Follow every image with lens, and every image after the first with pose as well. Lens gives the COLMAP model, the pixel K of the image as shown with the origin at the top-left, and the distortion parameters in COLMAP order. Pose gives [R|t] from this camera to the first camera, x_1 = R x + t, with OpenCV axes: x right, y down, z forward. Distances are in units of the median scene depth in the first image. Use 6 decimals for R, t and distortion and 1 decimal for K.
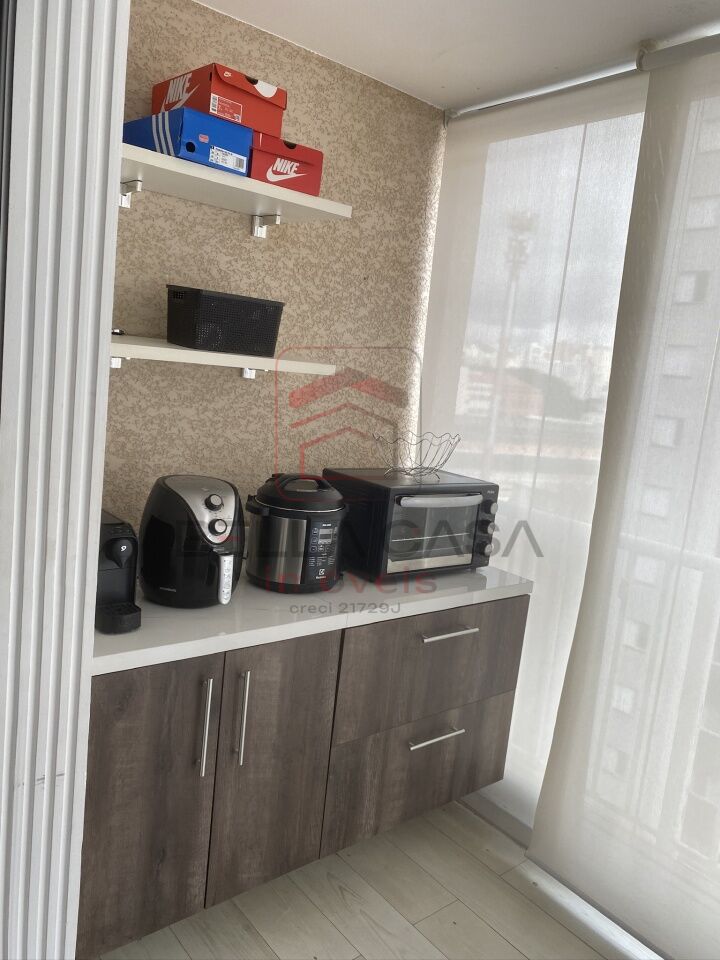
lens RADIAL K [[739.3, 0, 356.5], [0, 739.3, 474.7], [0, 0, 1]] dist [0.026297, -0.021228]
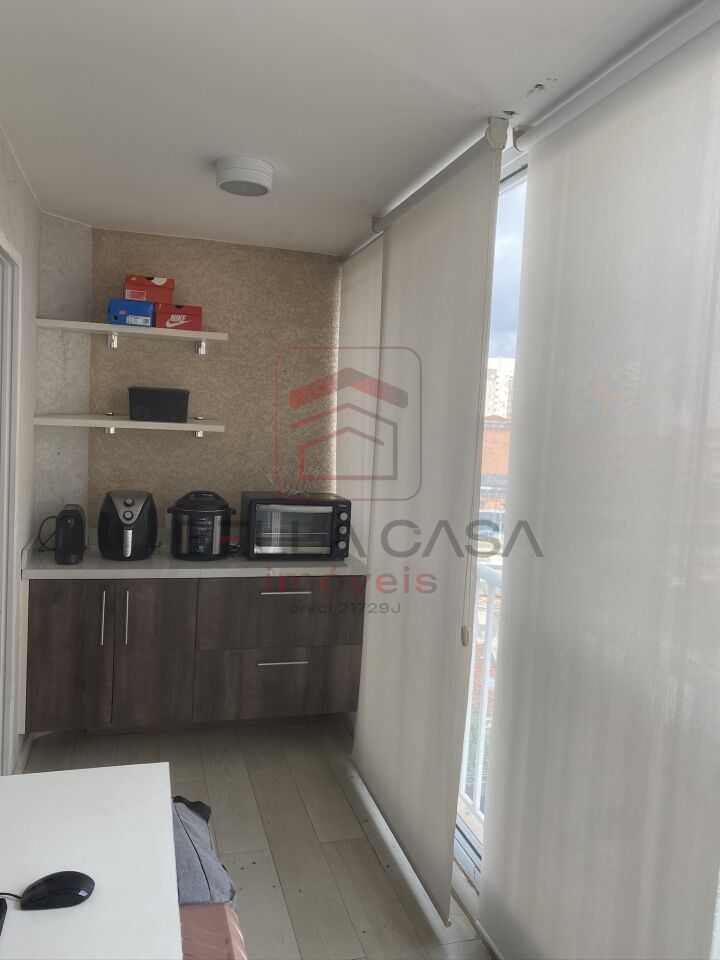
lens RADIAL K [[739.3, 0, 364.9], [0, 739.3, 485.3], [0, 0, 1]] dist [0.026297, -0.021228]
pose [[0.913359, -0.016972, -0.406800, 0.948567], [-0.018893, 0.996288, -0.083985, 0.119975], [0.406716, 0.084394, 0.909648, -0.380226]]
